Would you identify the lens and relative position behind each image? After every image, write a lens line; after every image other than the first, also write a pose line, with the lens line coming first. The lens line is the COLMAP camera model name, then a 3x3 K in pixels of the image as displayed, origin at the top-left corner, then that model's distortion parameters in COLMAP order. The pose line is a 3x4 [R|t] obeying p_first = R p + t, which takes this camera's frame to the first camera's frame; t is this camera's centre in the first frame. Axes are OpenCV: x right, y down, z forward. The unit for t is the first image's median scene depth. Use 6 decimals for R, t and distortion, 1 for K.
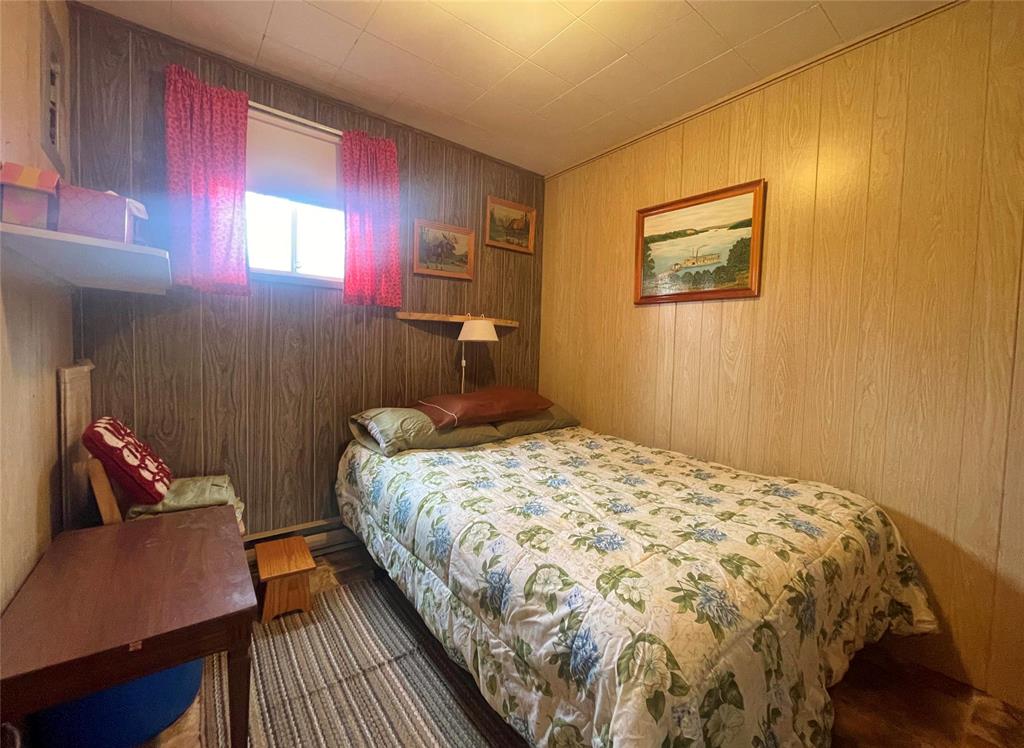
lens RADIAL K [[417.5, 0, 511.9], [0, 417.5, 370.0], [0, 0, 1]] dist [-0.004274, 0.000685]
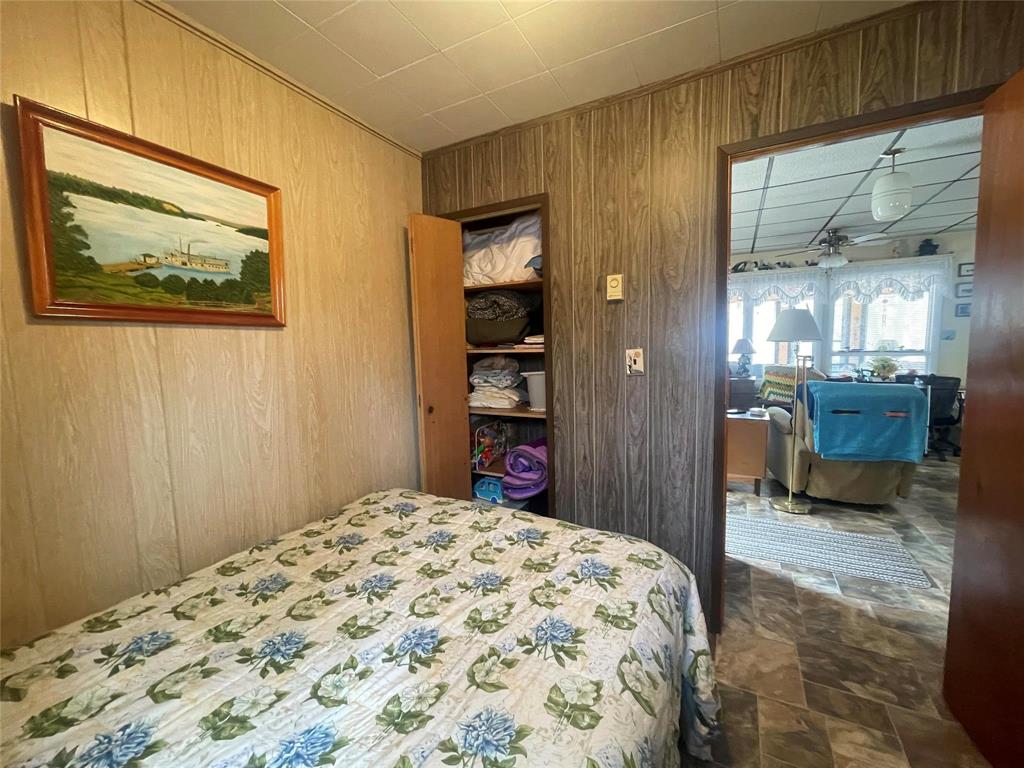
lens RADIAL K [[417.5, 0, 511.9], [0, 417.5, 380.1], [0, 0, 1]] dist [-0.004274, 0.000685]
pose [[-0.398612, -0.099560, 0.911699, -0.383713], [0.054917, 0.989715, 0.132091, -0.152444], [-0.915474, 0.102721, -0.389045, 0.898333]]
